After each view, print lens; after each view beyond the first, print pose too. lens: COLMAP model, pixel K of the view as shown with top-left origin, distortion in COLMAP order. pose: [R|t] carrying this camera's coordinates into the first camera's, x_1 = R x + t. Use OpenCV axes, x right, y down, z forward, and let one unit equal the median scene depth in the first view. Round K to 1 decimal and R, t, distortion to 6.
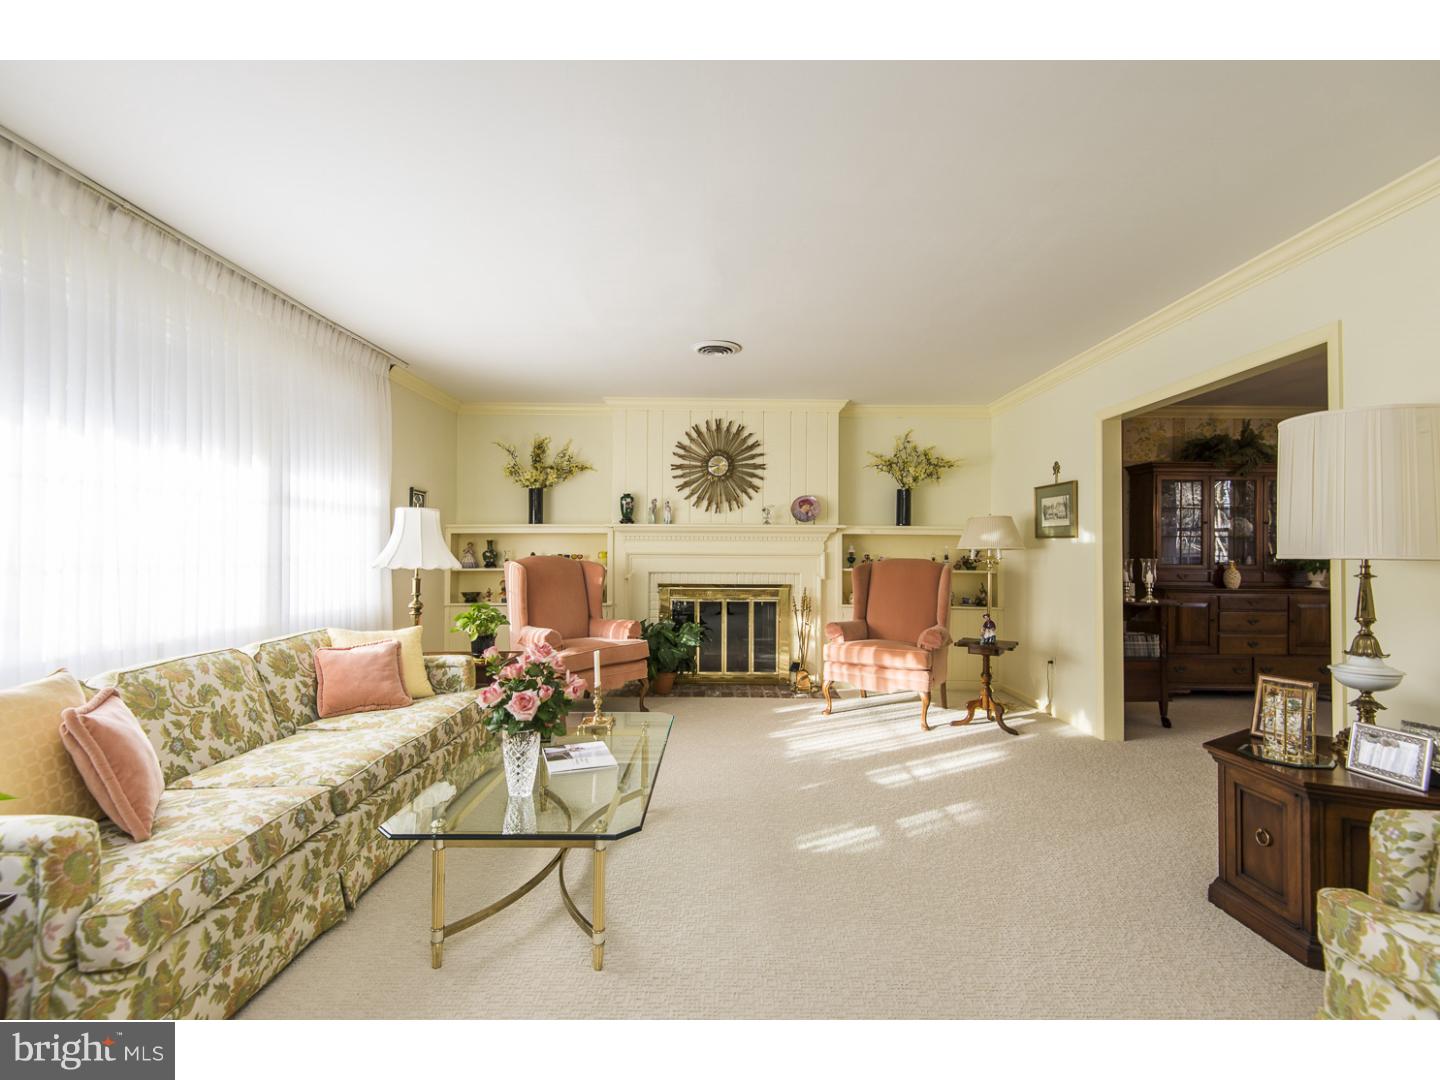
lens RADIAL K [[651.1, 0, 727.0], [0, 651.1, 543.0], [0, 0, 1]] dist [0.025459, -0.011805]
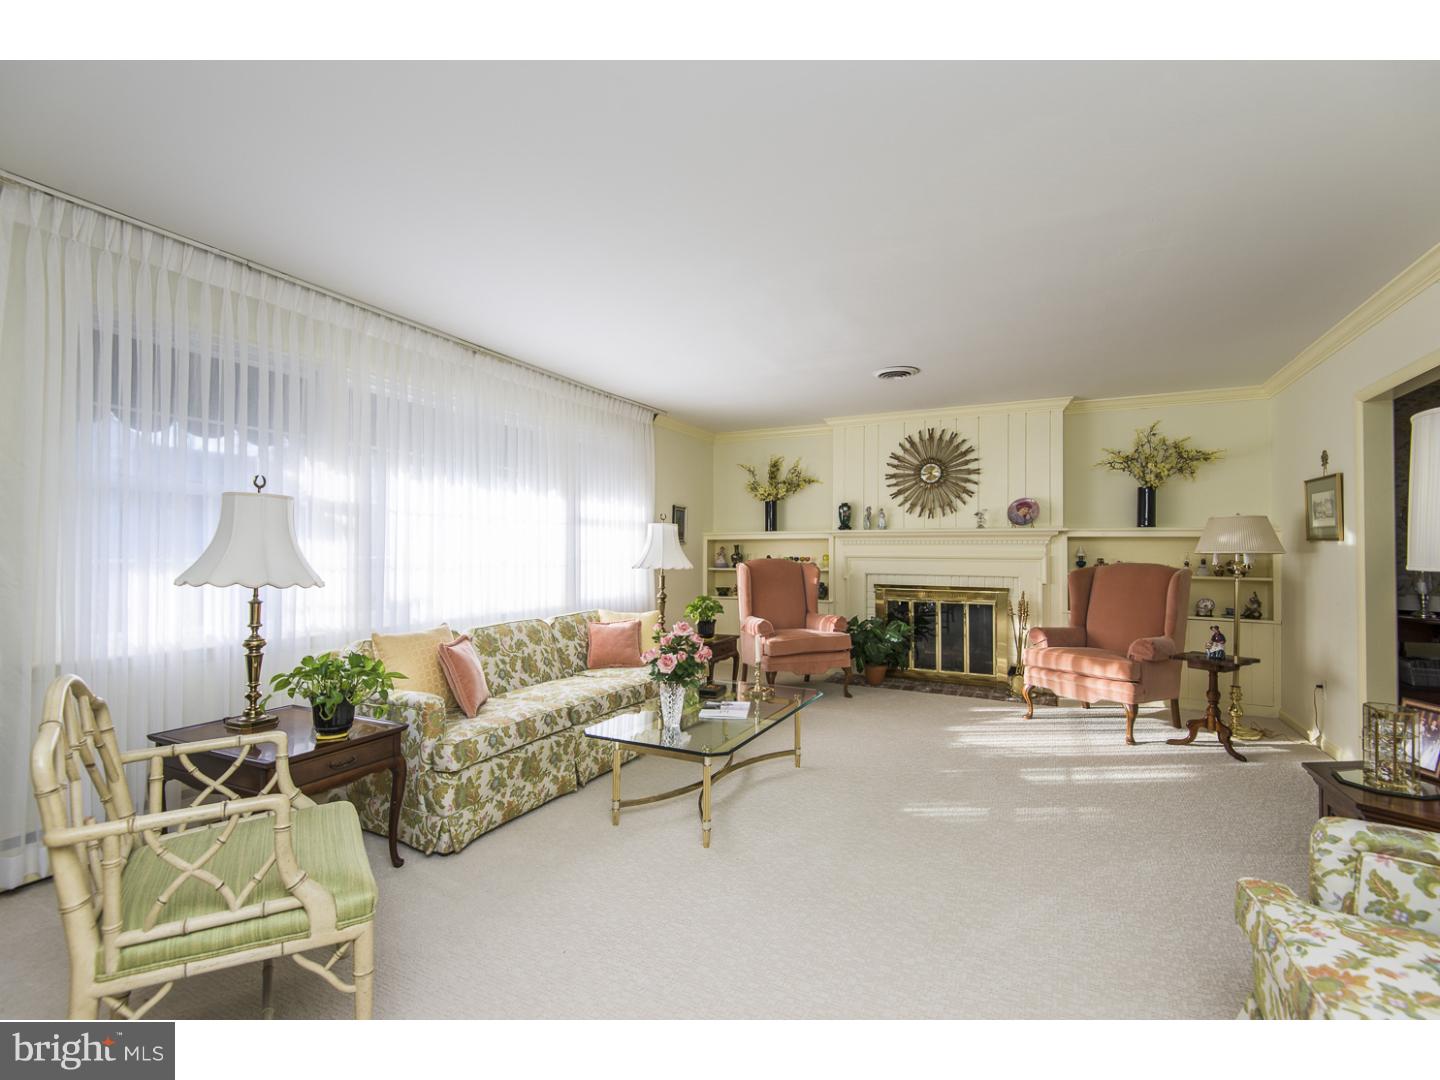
lens RADIAL K [[651.1, 0, 731.0], [0, 651.1, 545.8], [0, 0, 1]] dist [0.025459, -0.011805]
pose [[0.896787, -0.004283, -0.442441, 0.221493], [0.006154, 0.999977, 0.002791, -0.009009], [0.442419, -0.005226, 0.896793, -0.118815]]
